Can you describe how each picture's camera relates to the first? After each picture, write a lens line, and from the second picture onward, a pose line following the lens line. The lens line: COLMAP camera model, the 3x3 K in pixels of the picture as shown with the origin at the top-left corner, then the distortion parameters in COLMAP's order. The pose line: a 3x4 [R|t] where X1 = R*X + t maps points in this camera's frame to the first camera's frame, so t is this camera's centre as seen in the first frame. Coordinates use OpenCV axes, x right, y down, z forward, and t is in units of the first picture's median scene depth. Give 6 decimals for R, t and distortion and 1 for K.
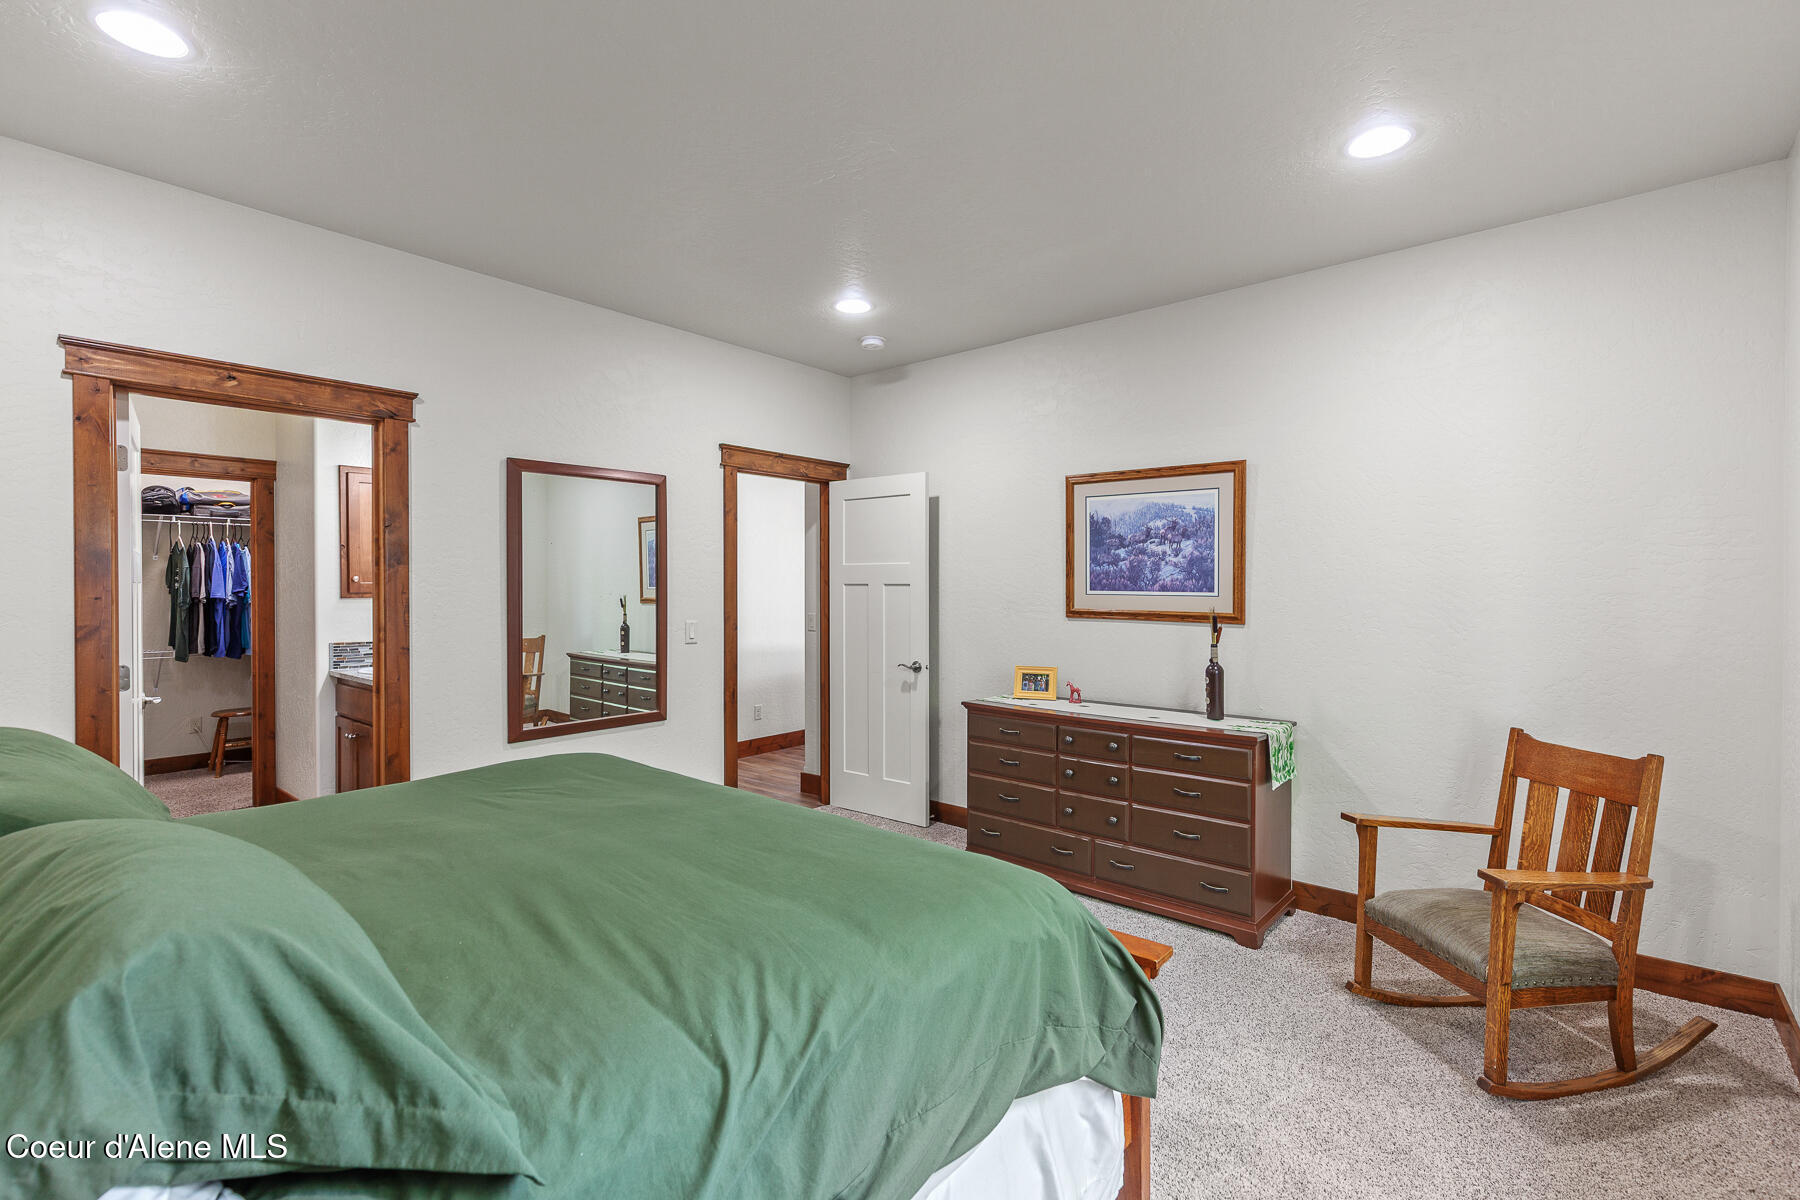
lens RADIAL K [[814.1, 0, 895.9], [0, 814.1, 597.4], [0, 0, 1]] dist [0.006195, -0.001102]
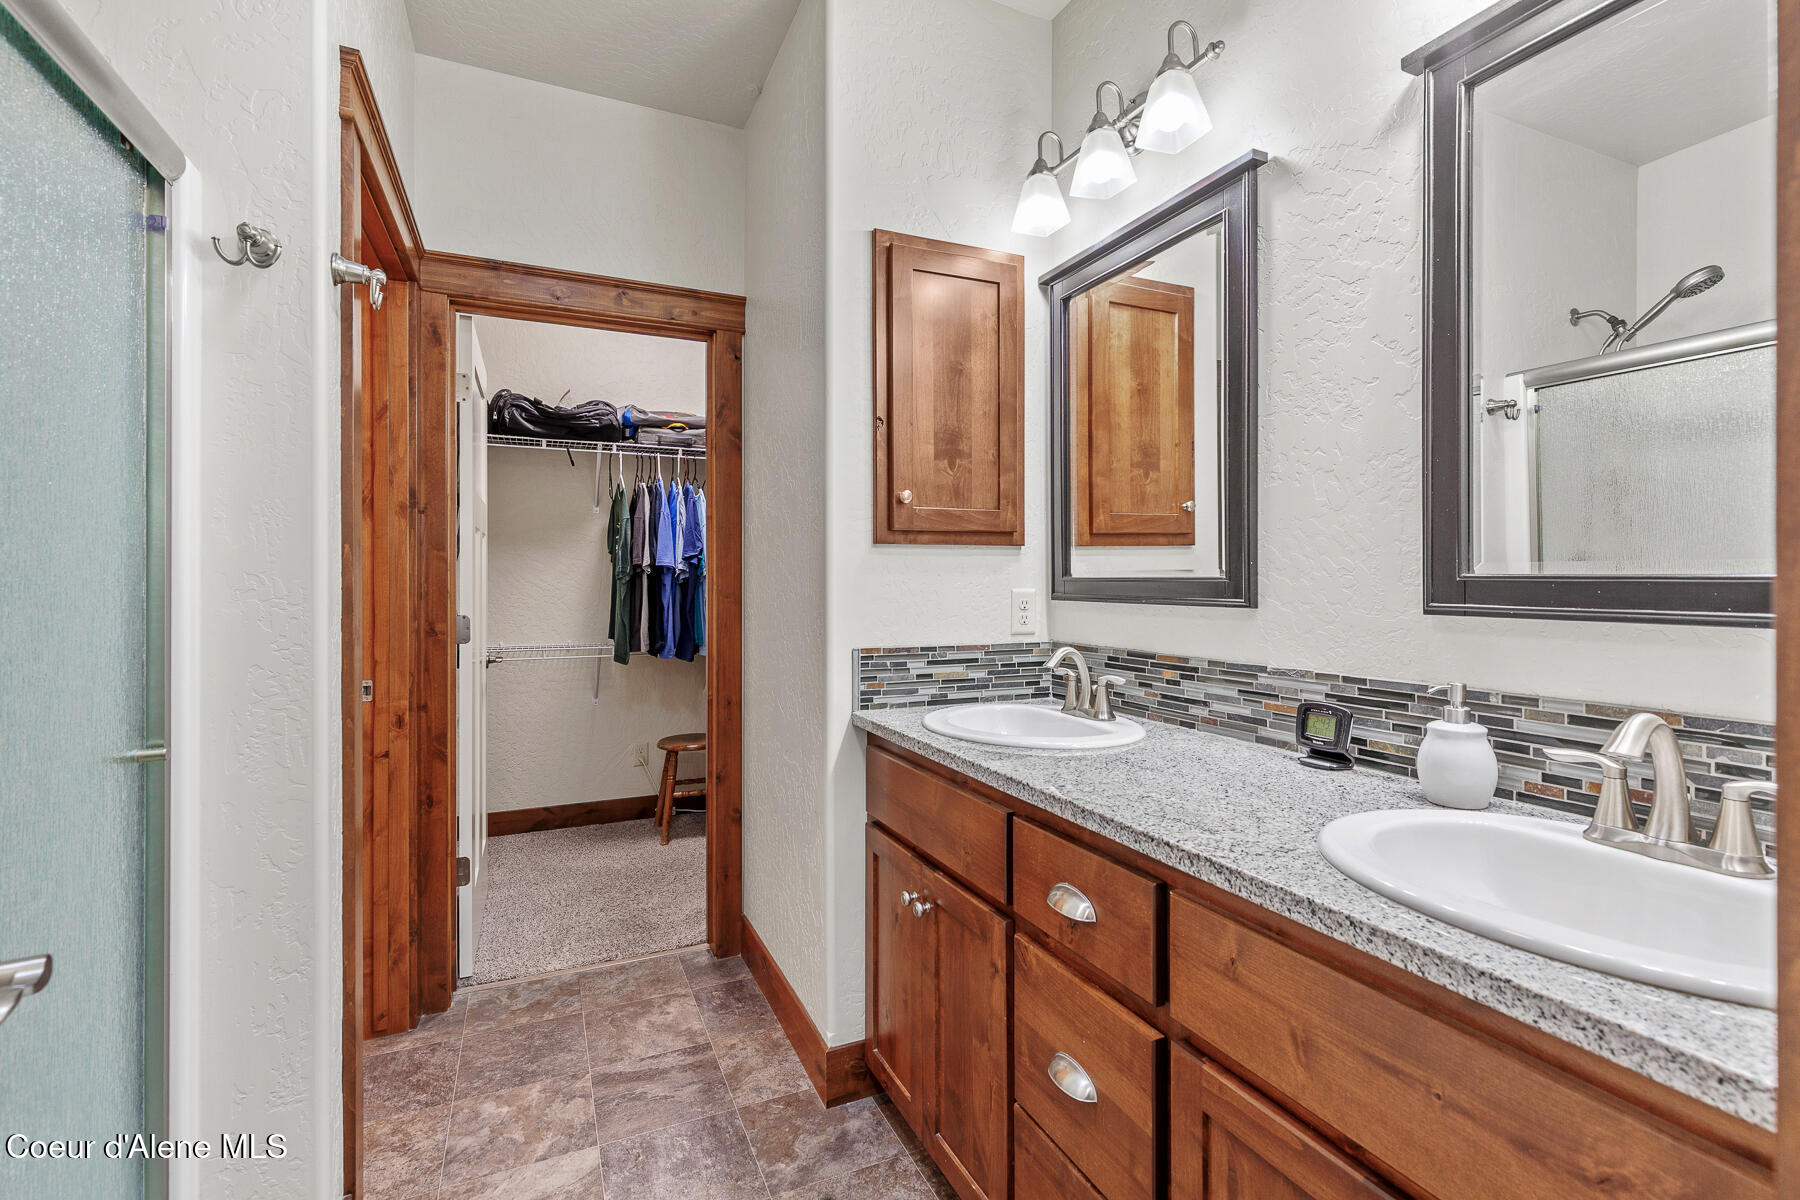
lens RADIAL K [[814.1, 0, 902.8], [0, 814.1, 580.7], [0, 0, 1]] dist [0.006195, -0.001102]
pose [[0.907475, -0.005025, -0.420076, -0.386992], [-0.001630, 0.999879, -0.015480, 0.021501], [0.420103, 0.014732, 0.907357, 0.492217]]
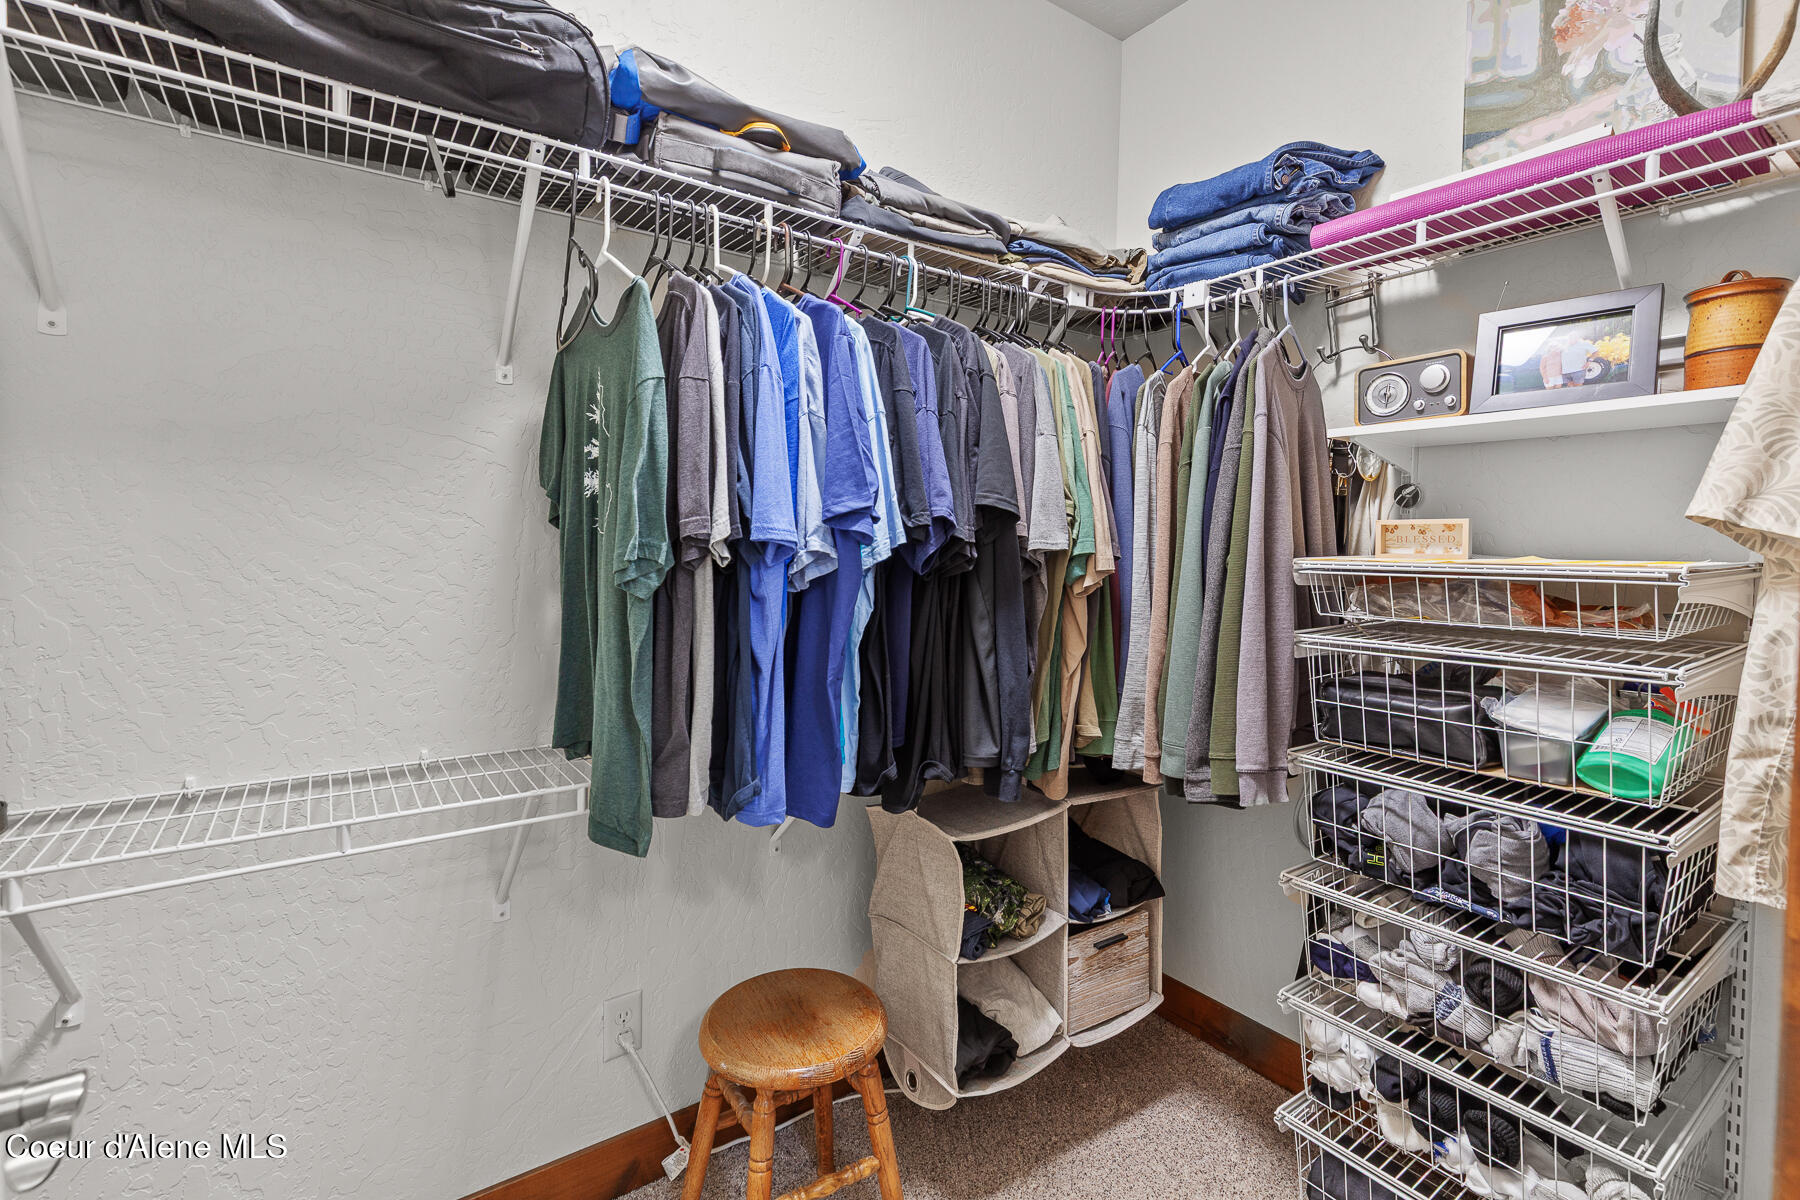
lens RADIAL K [[814.1, 0, 904.8], [0, 814.1, 560.6], [0, 0, 1]] dist [0.006195, -0.001102]
pose [[0.970806, 0.007213, -0.239757, -0.744635], [-0.005763, 0.999961, 0.006748, 0.003675], [0.239796, -0.005169, 0.970809, 0.807255]]
